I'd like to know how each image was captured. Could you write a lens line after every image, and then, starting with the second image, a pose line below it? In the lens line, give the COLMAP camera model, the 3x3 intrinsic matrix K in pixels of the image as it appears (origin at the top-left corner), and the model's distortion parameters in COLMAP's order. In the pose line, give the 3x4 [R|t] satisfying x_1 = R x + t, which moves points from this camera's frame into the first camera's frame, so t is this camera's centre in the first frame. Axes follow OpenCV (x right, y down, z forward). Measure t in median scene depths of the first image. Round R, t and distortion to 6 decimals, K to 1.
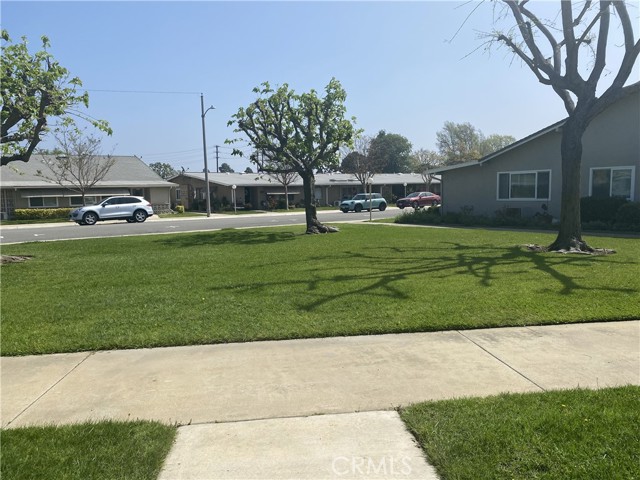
lens RADIAL K [[487.8, 0, 321.0], [0, 487.8, 240.2], [0, 0, 1]] dist [0.048526, -0.006773]
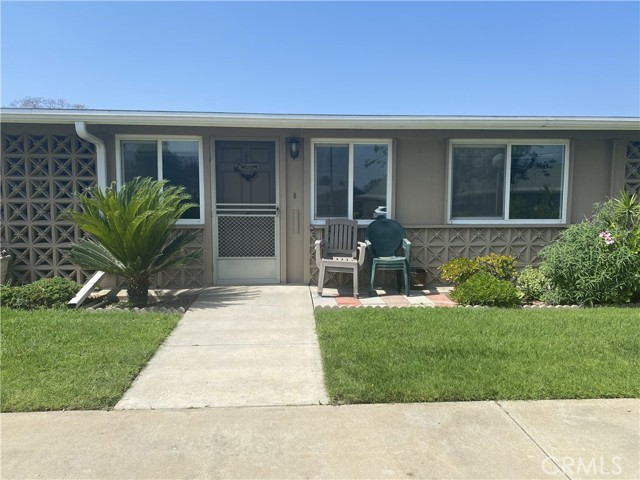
lens RADIAL K [[487.8, 0, 320.2], [0, 487.8, 238.9], [0, 0, 1]] dist [0.048526, -0.006773]
pose [[-0.998447, 0.012730, 0.054245, -0.354150], [0.022822, 0.981572, 0.189726, -0.180057], [-0.050830, 0.190670, -0.980337, 2.108334]]
